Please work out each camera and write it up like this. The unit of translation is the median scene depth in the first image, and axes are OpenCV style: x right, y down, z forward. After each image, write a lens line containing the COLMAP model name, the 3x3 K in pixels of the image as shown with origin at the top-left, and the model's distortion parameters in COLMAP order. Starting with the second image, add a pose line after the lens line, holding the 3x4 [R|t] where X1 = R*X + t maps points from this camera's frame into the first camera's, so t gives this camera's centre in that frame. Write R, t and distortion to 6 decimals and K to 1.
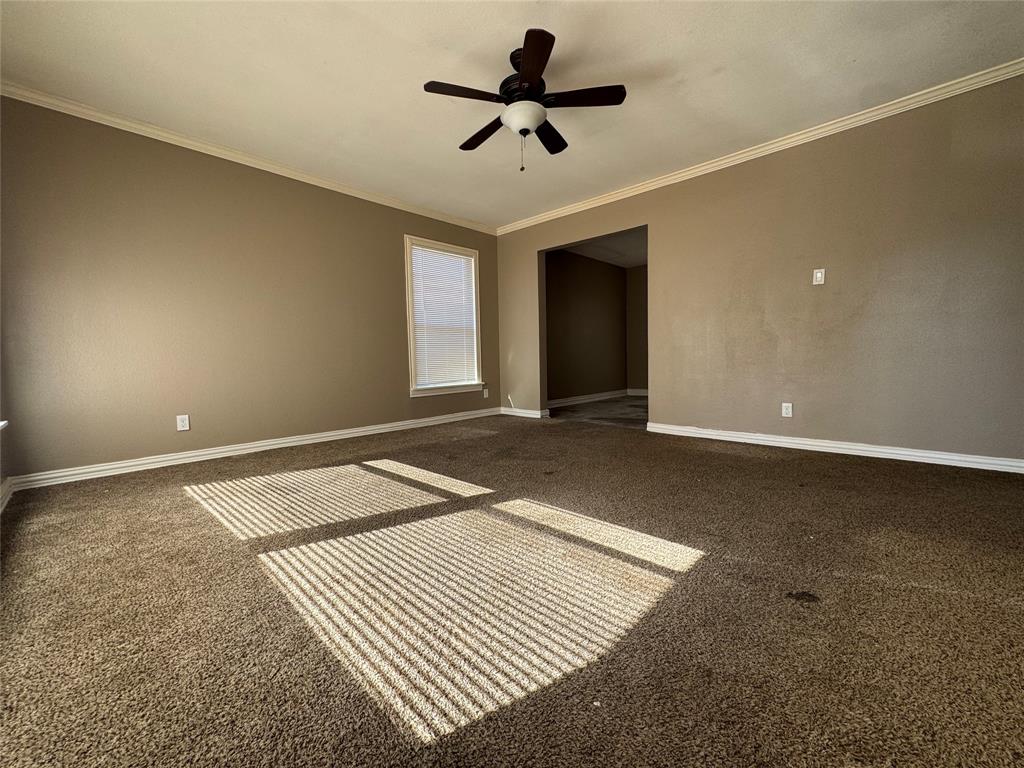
lens RADIAL K [[408.7, 0, 513.7], [0, 408.7, 382.6], [0, 0, 1]] dist [-0.001786, 0.000075]
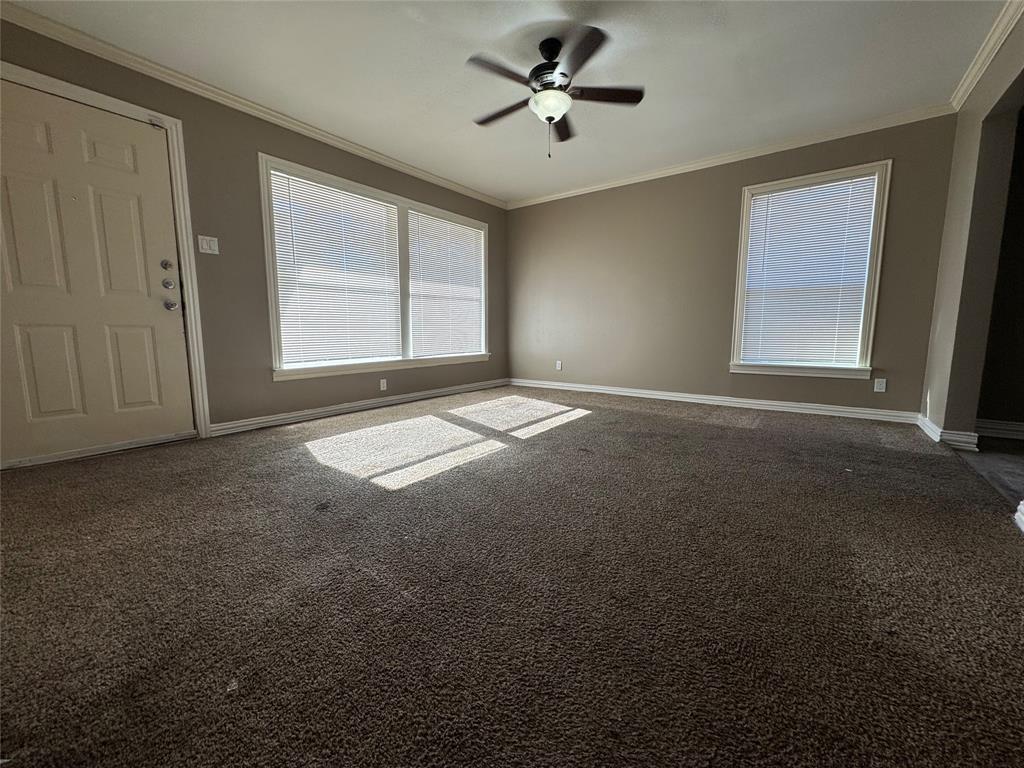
lens RADIAL K [[408.7, 0, 513.7], [0, 408.7, 382.6], [0, 0, 1]] dist [-0.001786, 0.000075]
pose [[0.117964, 0.142640, -0.982720, 0.581530], [-0.062815, 0.988719, 0.135971, -0.033813], [0.991029, 0.045690, 0.125594, 0.411367]]
